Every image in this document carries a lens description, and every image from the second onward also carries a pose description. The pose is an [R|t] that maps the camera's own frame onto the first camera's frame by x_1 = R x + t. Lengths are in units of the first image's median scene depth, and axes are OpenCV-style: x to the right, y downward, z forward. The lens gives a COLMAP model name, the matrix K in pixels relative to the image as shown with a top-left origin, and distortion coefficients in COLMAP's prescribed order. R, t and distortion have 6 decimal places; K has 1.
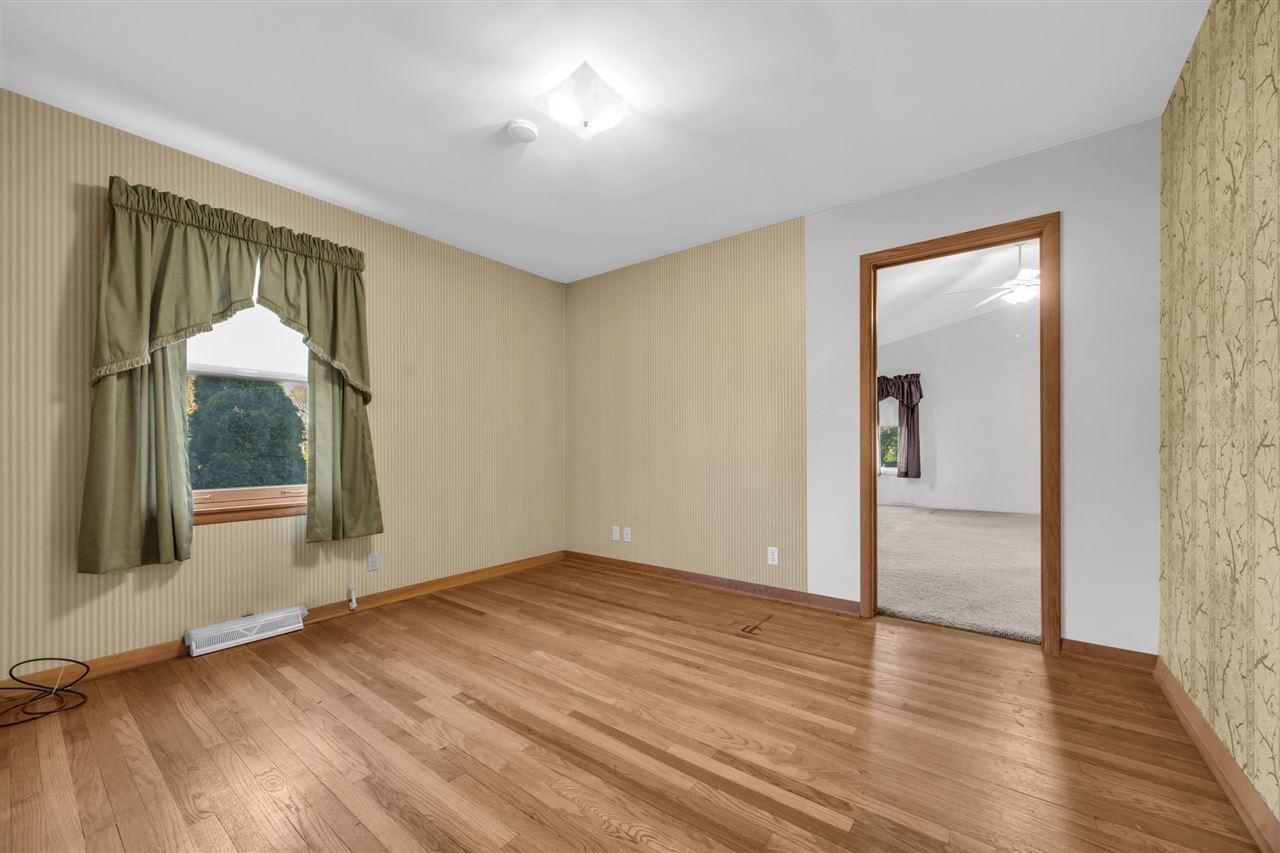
lens RADIAL K [[491.1, 0, 641.8], [0, 491.1, 449.5], [0, 0, 1]] dist [-0.001868, -0.000014]
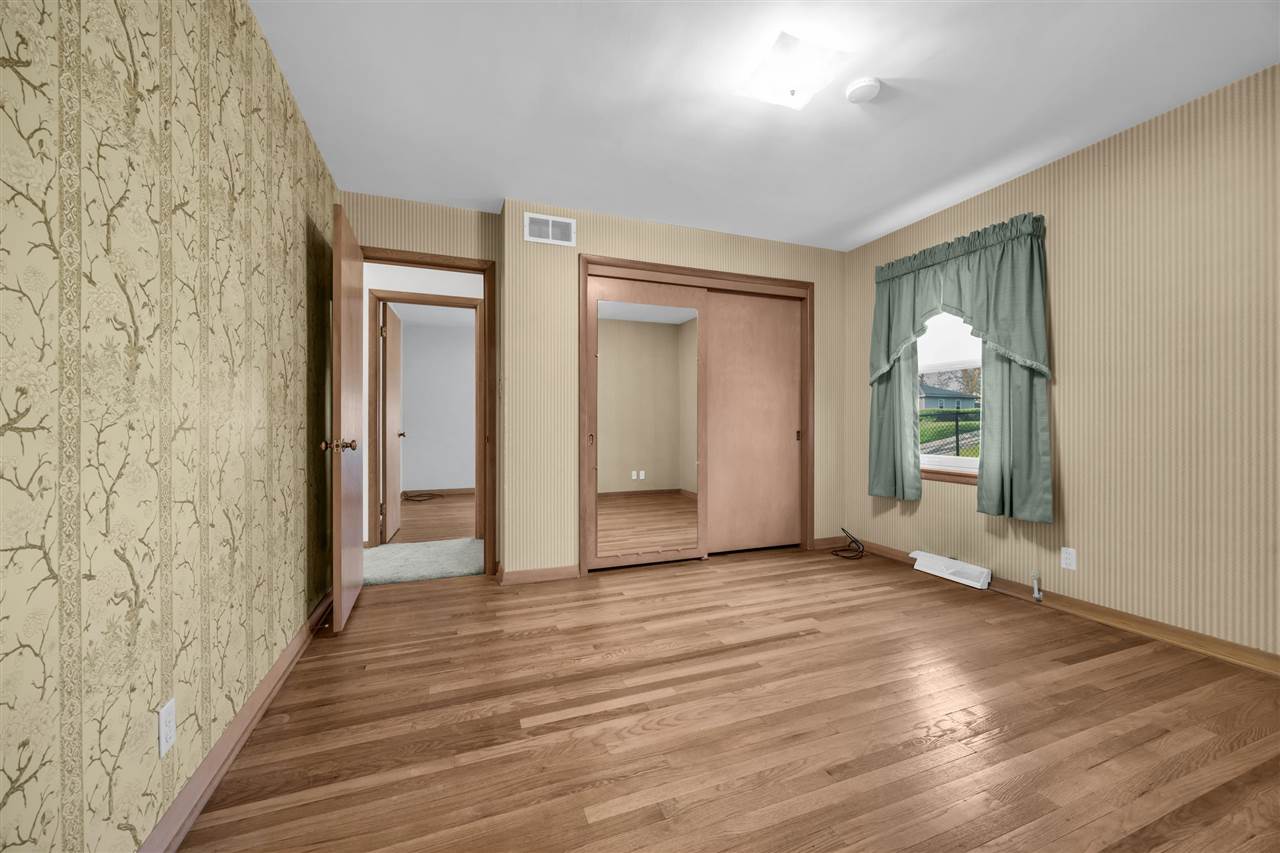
lens RADIAL K [[491.1, 0, 638.1], [0, 491.1, 420.6], [0, 0, 1]] dist [-0.001868, -0.000014]
pose [[-0.517312, 0.000132, -0.855797, 0.836098], [-0.003908, 0.999989, 0.002517, -0.015736], [0.855788, 0.004646, -0.517306, 1.178538]]
